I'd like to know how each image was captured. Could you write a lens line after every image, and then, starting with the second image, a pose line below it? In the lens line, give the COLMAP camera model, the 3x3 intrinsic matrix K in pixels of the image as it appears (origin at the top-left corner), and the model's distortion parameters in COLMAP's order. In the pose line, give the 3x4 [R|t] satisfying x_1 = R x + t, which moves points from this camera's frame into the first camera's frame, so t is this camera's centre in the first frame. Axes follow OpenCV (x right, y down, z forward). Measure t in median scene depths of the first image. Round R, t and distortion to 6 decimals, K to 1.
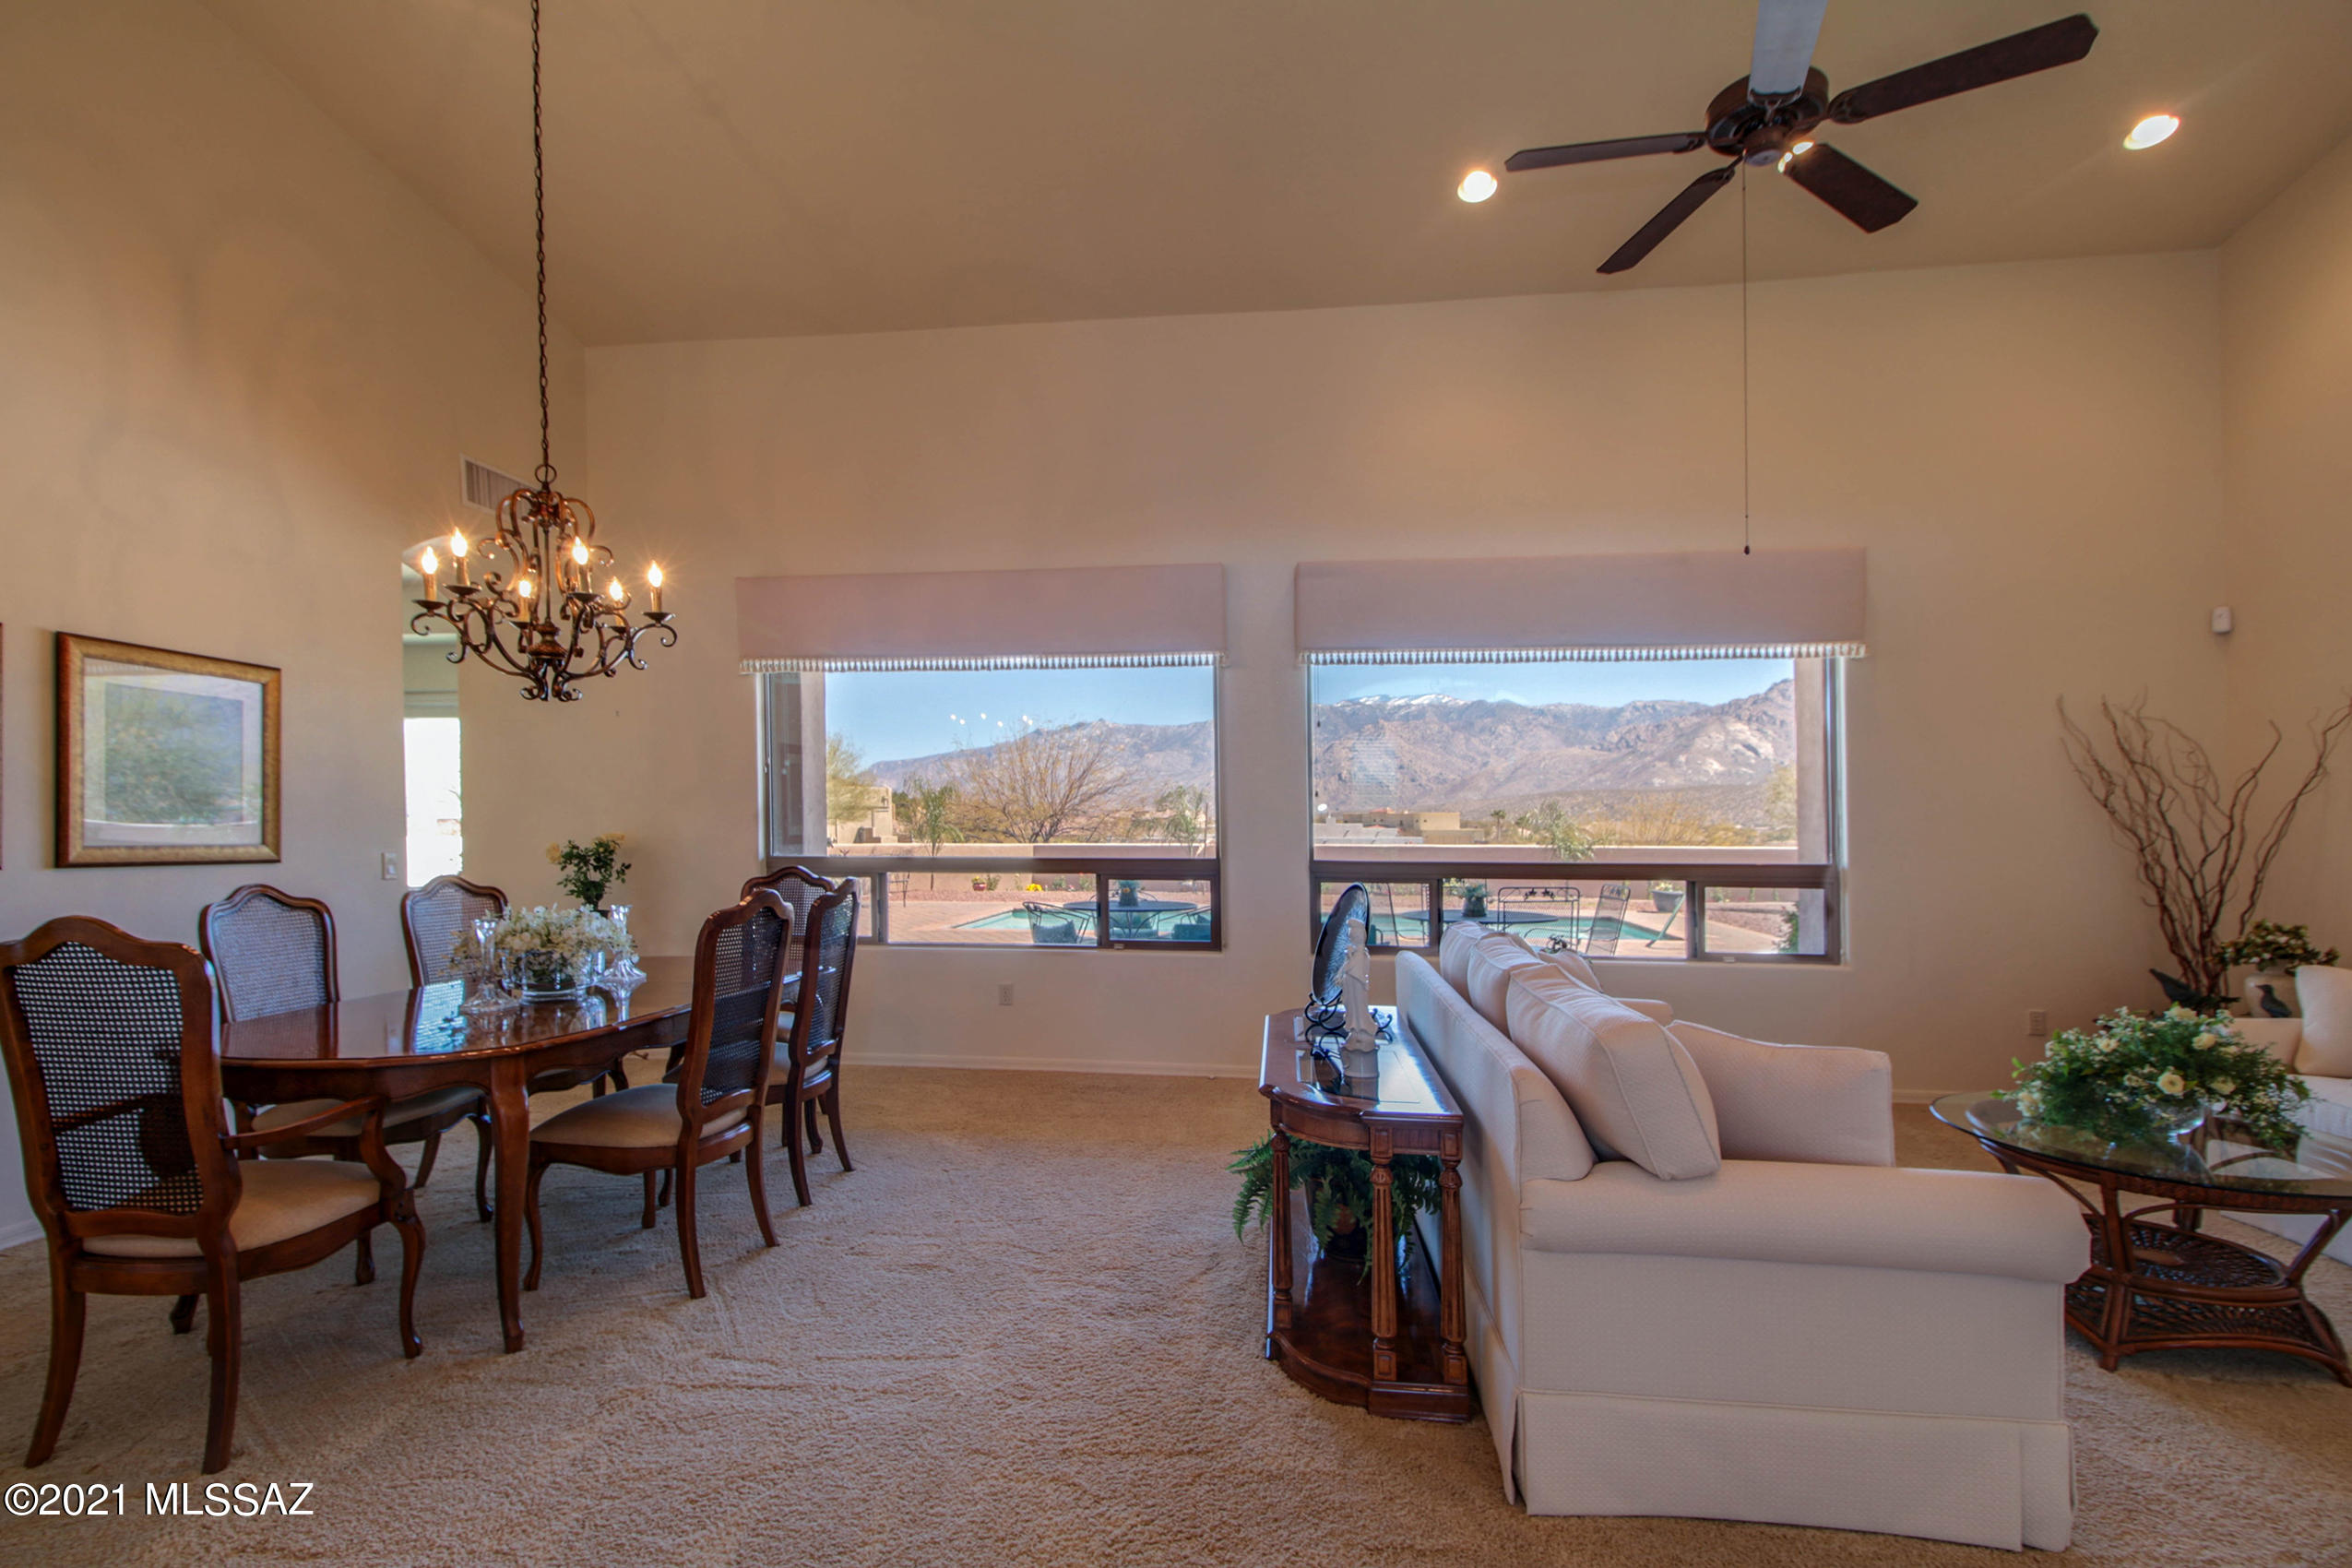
lens RADIAL K [[1092.5, 0, 1159.3], [0, 1092.5, 821.0], [0, 0, 1]] dist [0.019185, -0.000502]
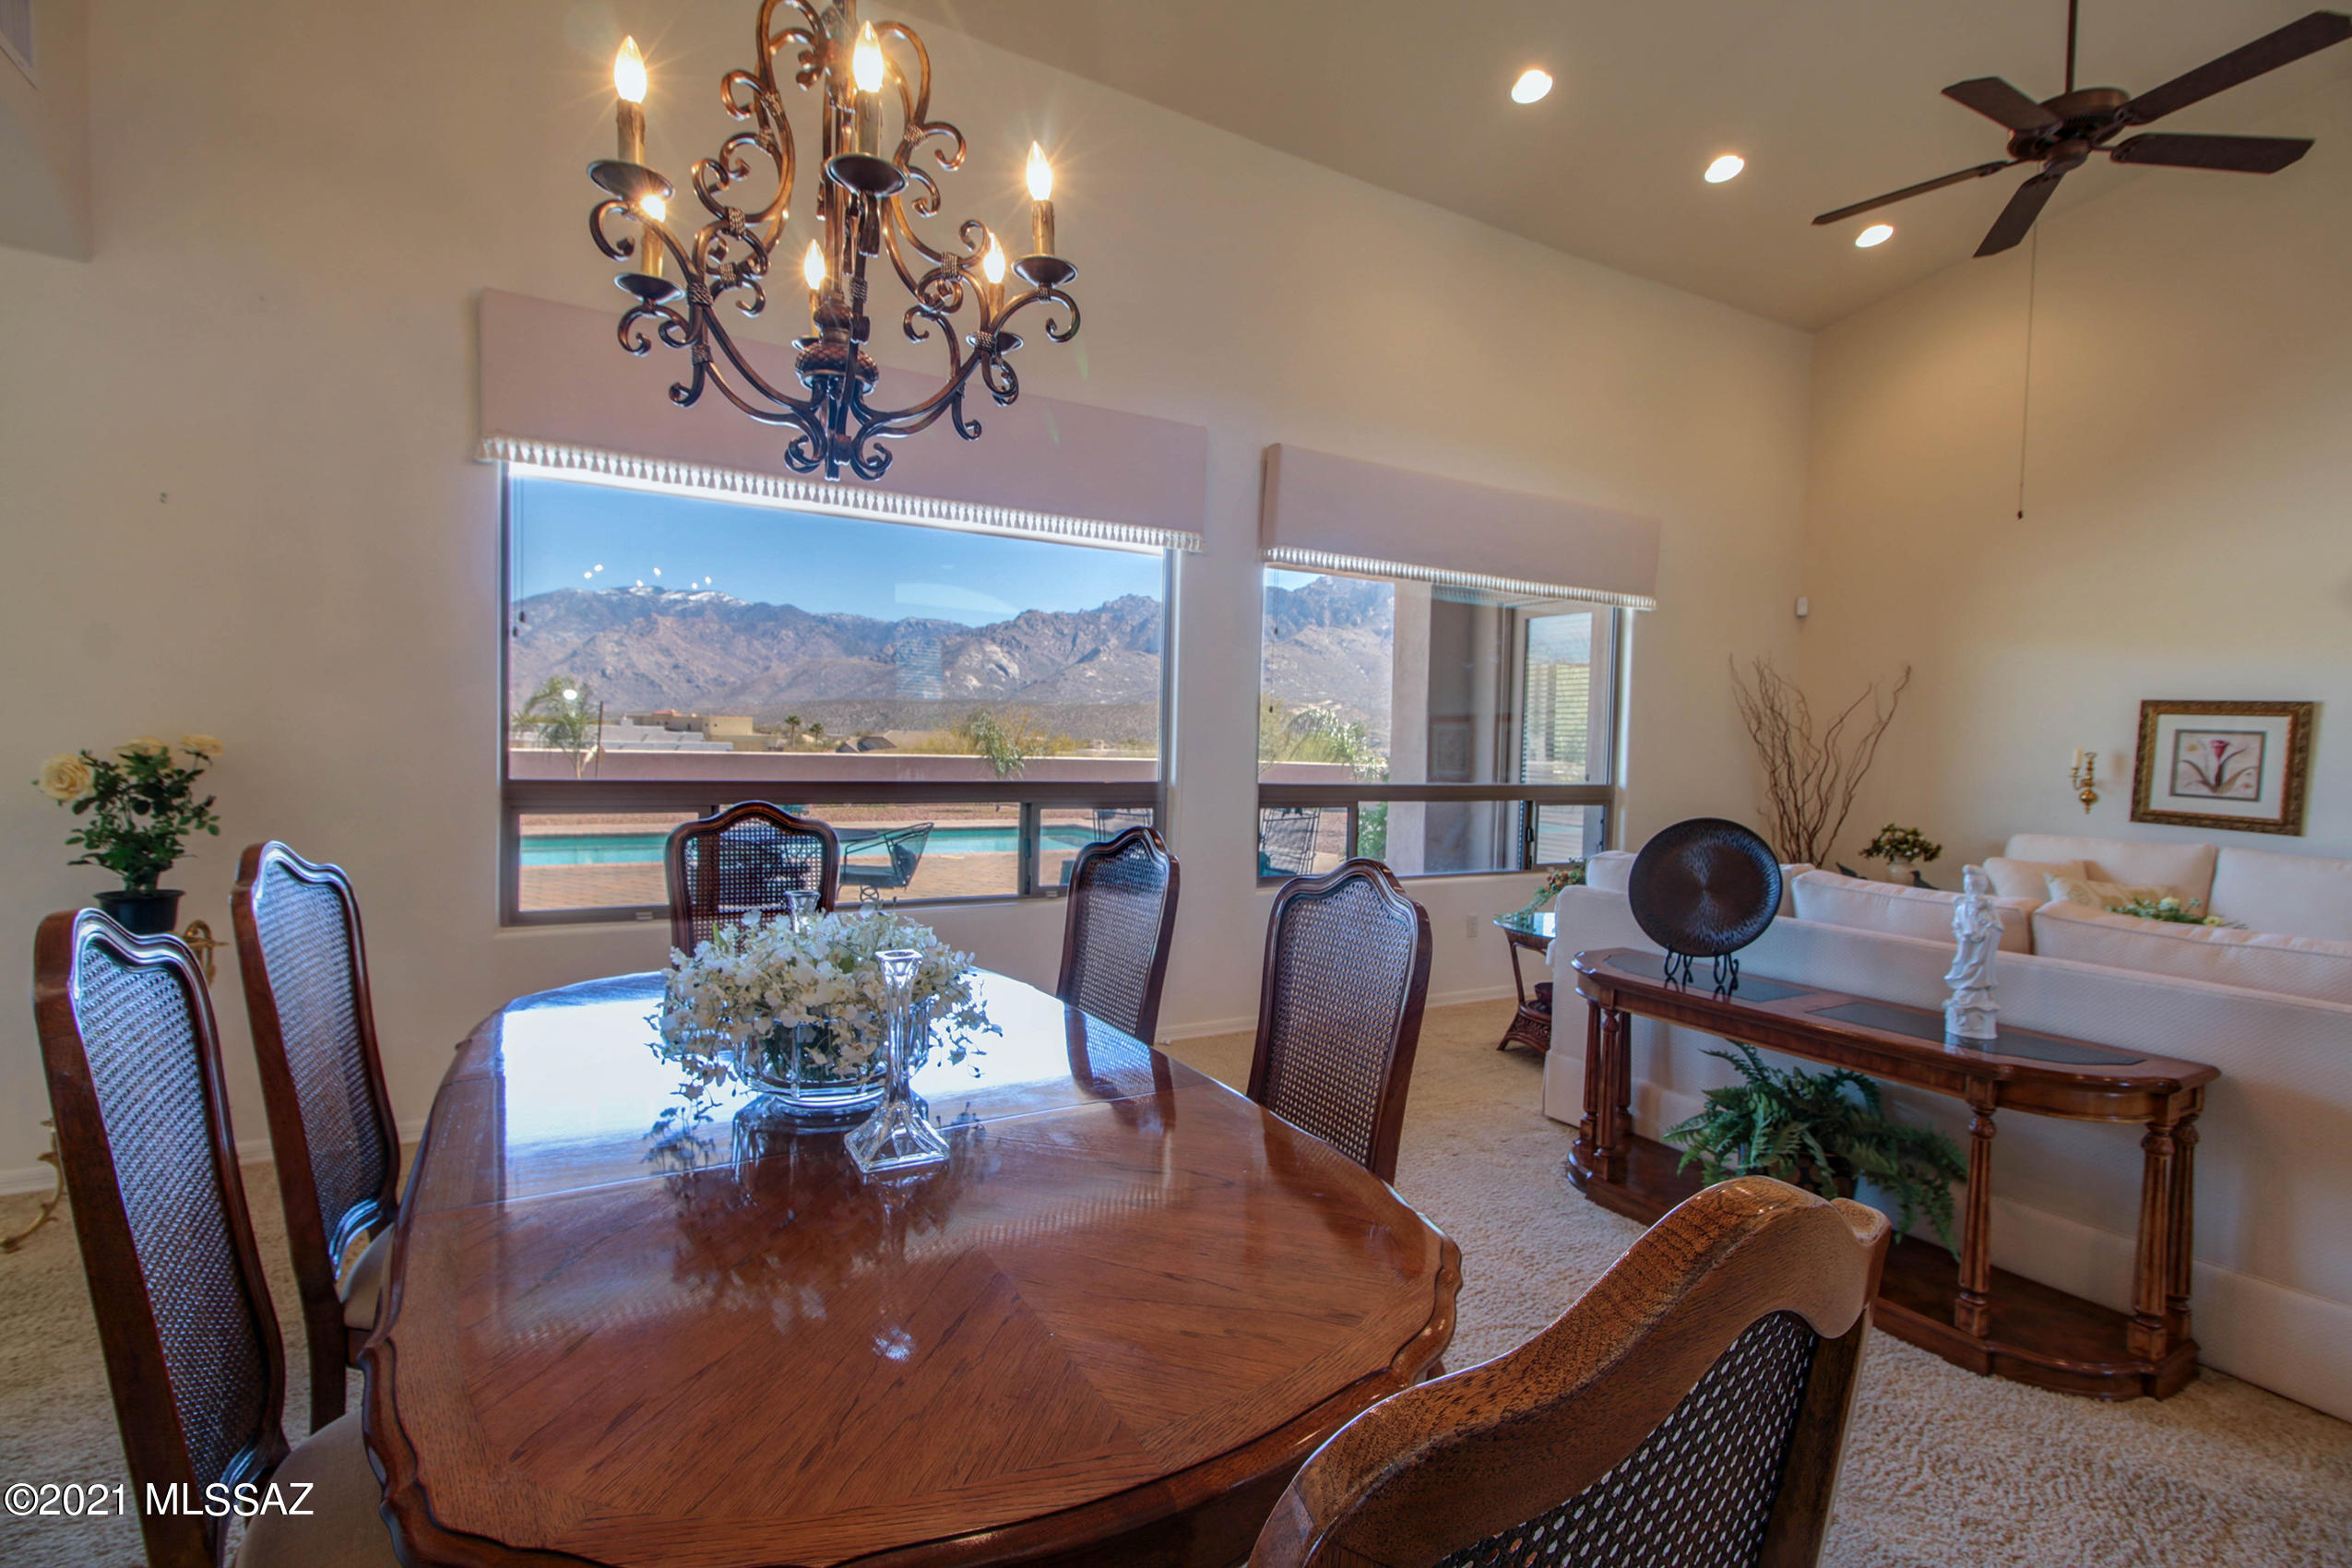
lens RADIAL K [[1078.1, 0, 1172.9], [0, 1078.1, 780.0], [0, 0, 1]] dist [0.036055, -0.019288]
pose [[0.795942, -0.004877, 0.605353, -0.474286], [-0.024589, 0.998882, 0.040378, -0.000741], [-0.604873, -0.047024, 0.794932, 0.349566]]
